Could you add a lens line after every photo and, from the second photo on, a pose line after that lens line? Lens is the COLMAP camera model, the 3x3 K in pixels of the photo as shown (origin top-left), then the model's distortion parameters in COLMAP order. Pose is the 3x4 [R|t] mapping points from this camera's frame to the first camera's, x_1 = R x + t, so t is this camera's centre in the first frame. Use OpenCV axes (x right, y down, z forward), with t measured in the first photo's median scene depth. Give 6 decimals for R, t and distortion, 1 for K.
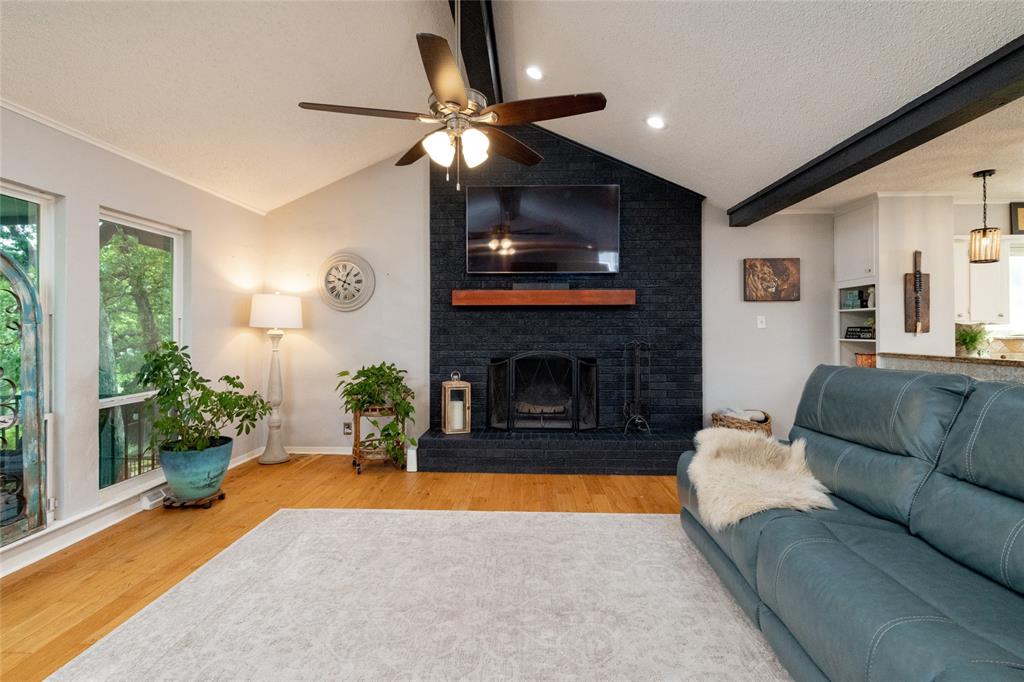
lens RADIAL K [[482.0, 0, 516.4], [0, 482.0, 327.4], [0, 0, 1]] dist [0.000444, -0.000192]
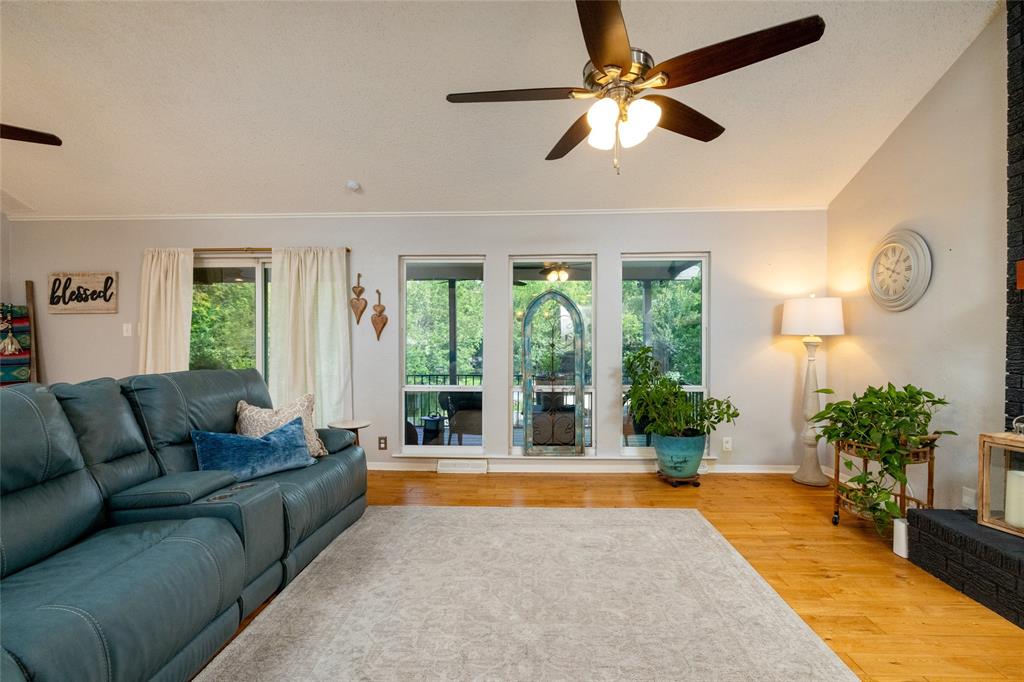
lens RADIAL K [[481.6, 0, 512.0], [0, 481.6, 341.0], [0, 0, 1]] dist [0.000059, 0.000766]
pose [[-0.019046, 0.006531, -0.999797, 0.499289], [0.007399, 0.999952, 0.006391, 0.002953], [0.999791, -0.007276, -0.019093, 0.560612]]
